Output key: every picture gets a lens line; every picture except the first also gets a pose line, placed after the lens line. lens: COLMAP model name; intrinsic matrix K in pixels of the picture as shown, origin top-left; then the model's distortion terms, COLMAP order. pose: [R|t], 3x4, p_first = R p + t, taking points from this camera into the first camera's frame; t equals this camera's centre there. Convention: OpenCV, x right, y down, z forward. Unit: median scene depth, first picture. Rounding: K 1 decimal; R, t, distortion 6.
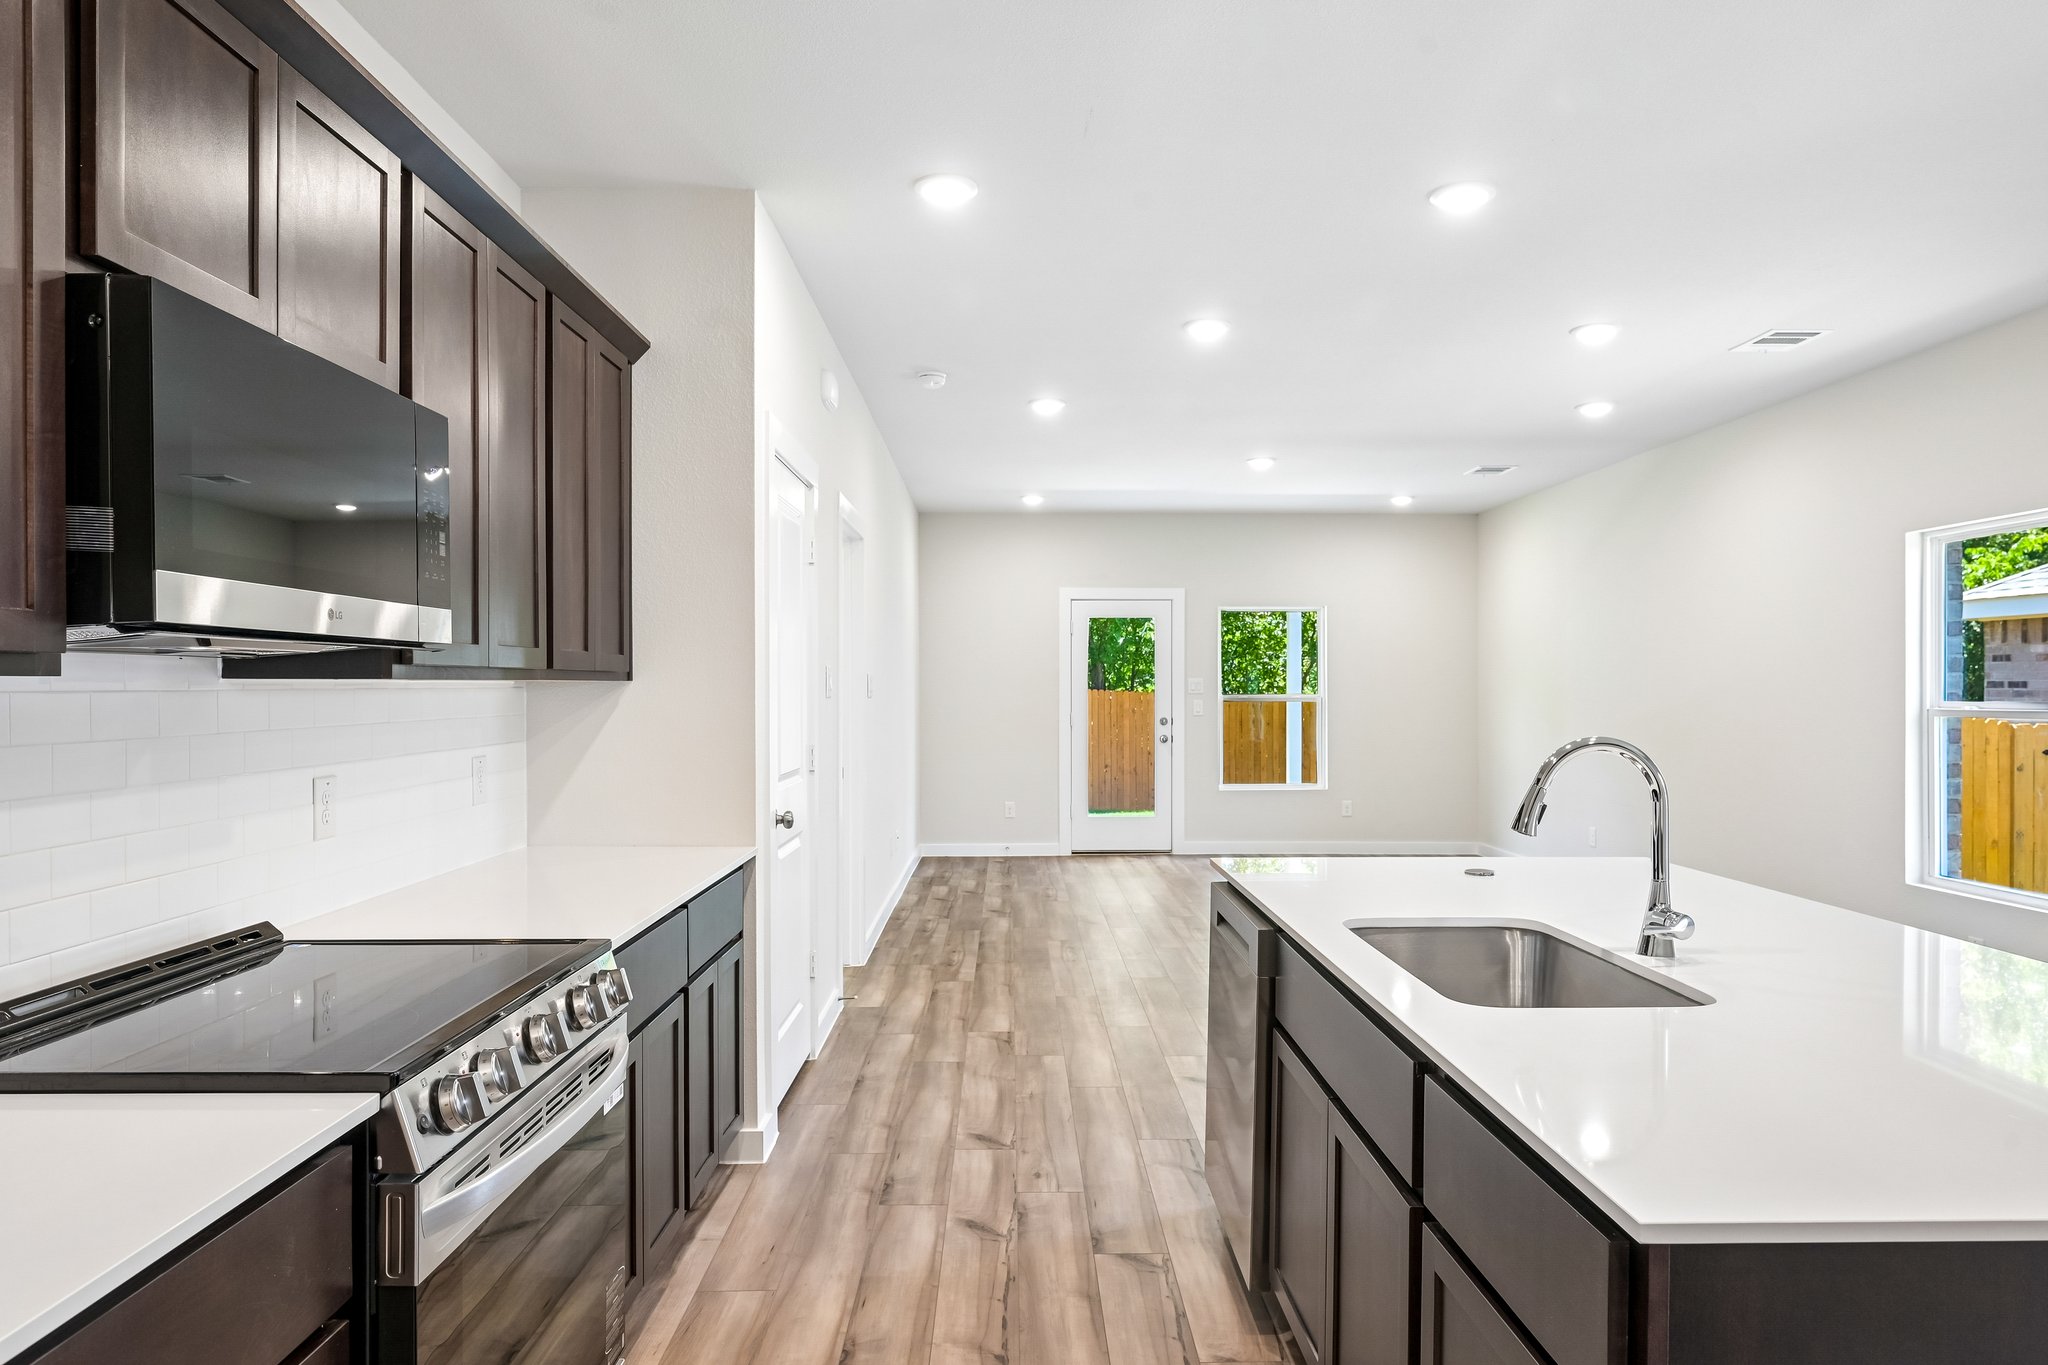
lens RADIAL K [[1236.3, 0, 1024.3], [0, 1236.3, 687.5], [0, 0, 1]] dist [-0.000417, -0.000018]
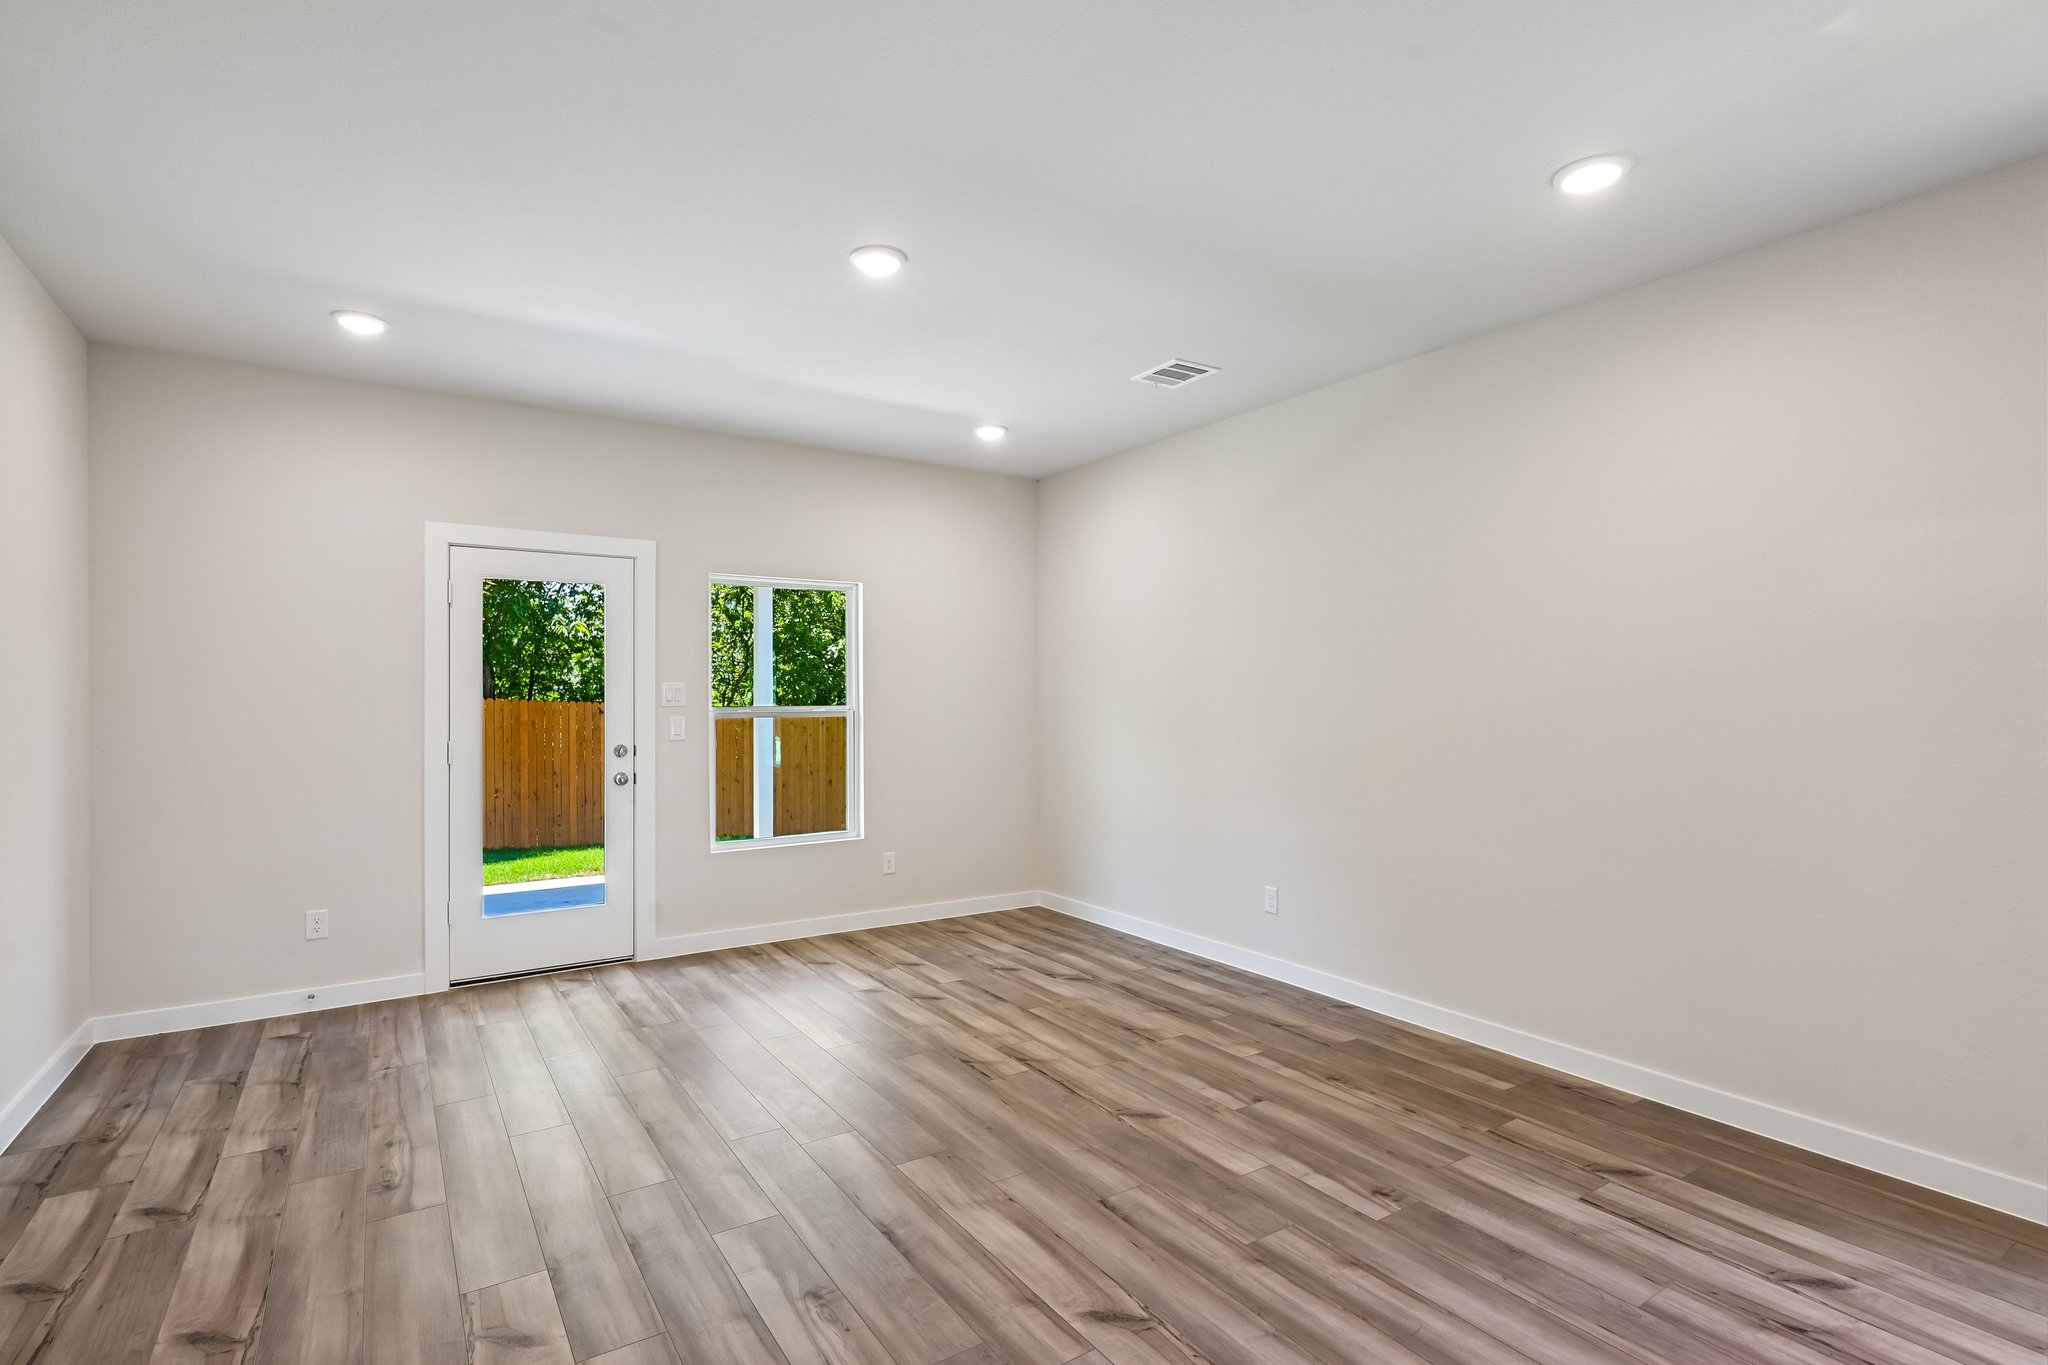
lens RADIAL K [[963.2, 0, 1023.5], [0, 963.2, 691.4], [0, 0, 1]] dist [-0.003806, -0.000128]
pose [[0.837550, 0.002236, 0.546356, 0.017236], [-0.000157, 0.999993, -0.003851, -0.000996], [-0.546361, 0.003139, 0.837544, 0.480241]]
